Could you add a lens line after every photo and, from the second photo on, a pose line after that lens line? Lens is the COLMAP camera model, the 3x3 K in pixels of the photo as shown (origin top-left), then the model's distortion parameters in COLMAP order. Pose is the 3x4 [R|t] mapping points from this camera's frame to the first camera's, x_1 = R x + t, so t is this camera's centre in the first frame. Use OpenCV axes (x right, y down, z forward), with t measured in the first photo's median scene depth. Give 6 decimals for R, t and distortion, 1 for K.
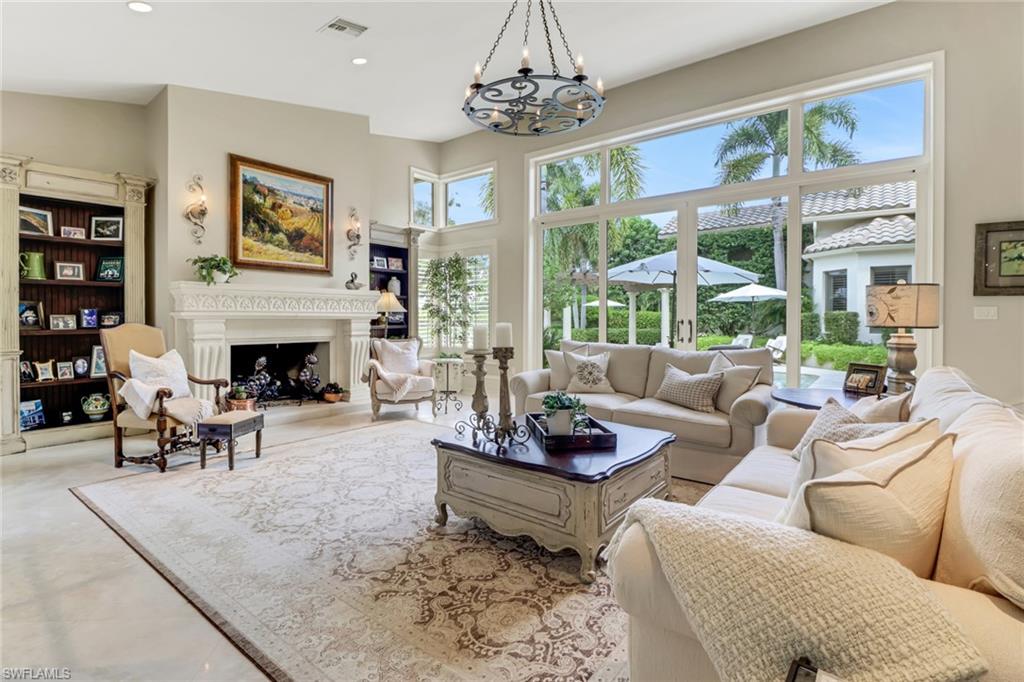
lens RADIAL K [[490.9, 0, 522.9], [0, 490.9, 311.7], [0, 0, 1]] dist [-0.004940, -0.004962]
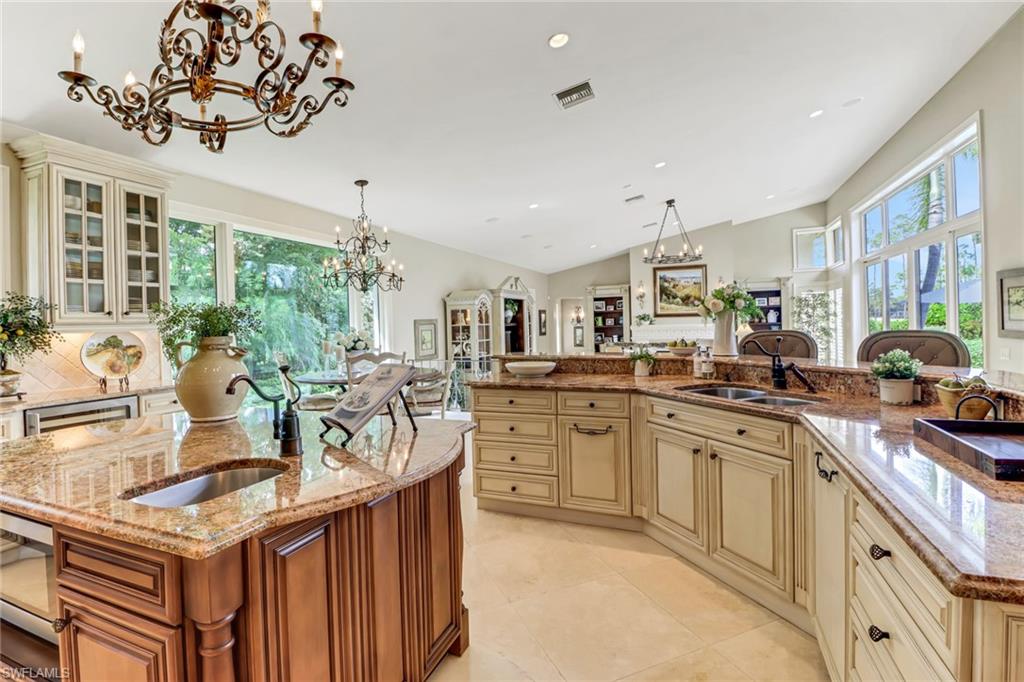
lens RADIAL K [[464.0, 0, 509.0], [0, 464.0, 323.6], [0, 0, 1]] dist [-0.017299, -0.001394]
pose [[0.267734, -0.008789, -0.963453, 1.423394], [0.032234, 0.999480, -0.000160, -0.088403], [0.962953, -0.031013, 0.267878, -0.262844]]
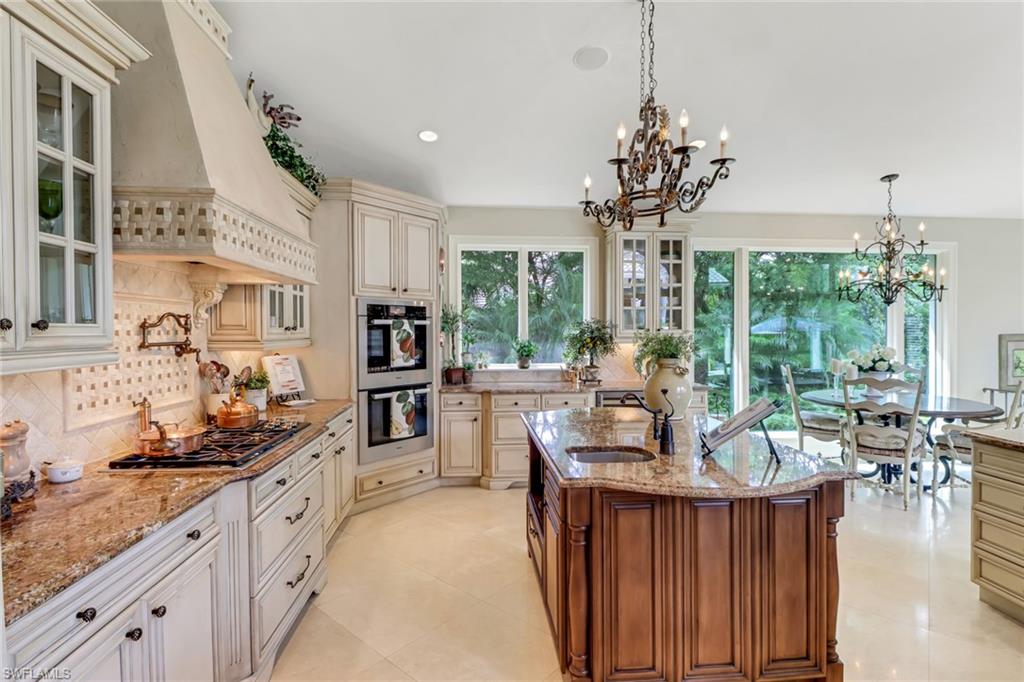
lens RADIAL K [[490.9, 0, 530.0], [0, 490.9, 333.4], [0, 0, 1]] dist [-0.004940, -0.004962]
pose [[-0.726062, 0.002112, -0.687626, 1.489587], [0.000792, 0.999997, 0.002236, -0.116998], [0.687629, 0.001079, -0.726062, -0.087098]]
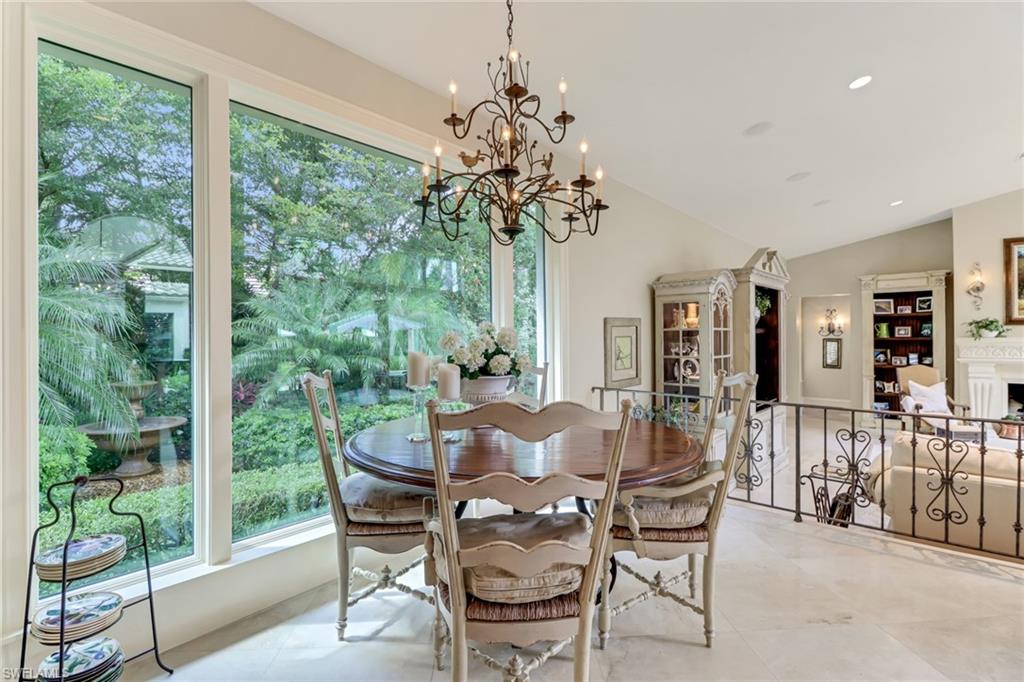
lens RADIAL K [[464.0, 0, 517.2], [0, 464.0, 334.6], [0, 0, 1]] dist [-0.017299, -0.001394]
pose [[-0.067996, -0.006198, -0.997666, 0.773960], [0.011673, 0.999907, -0.007007, -0.075214], [0.997617, -0.012122, -0.067917, -0.260865]]
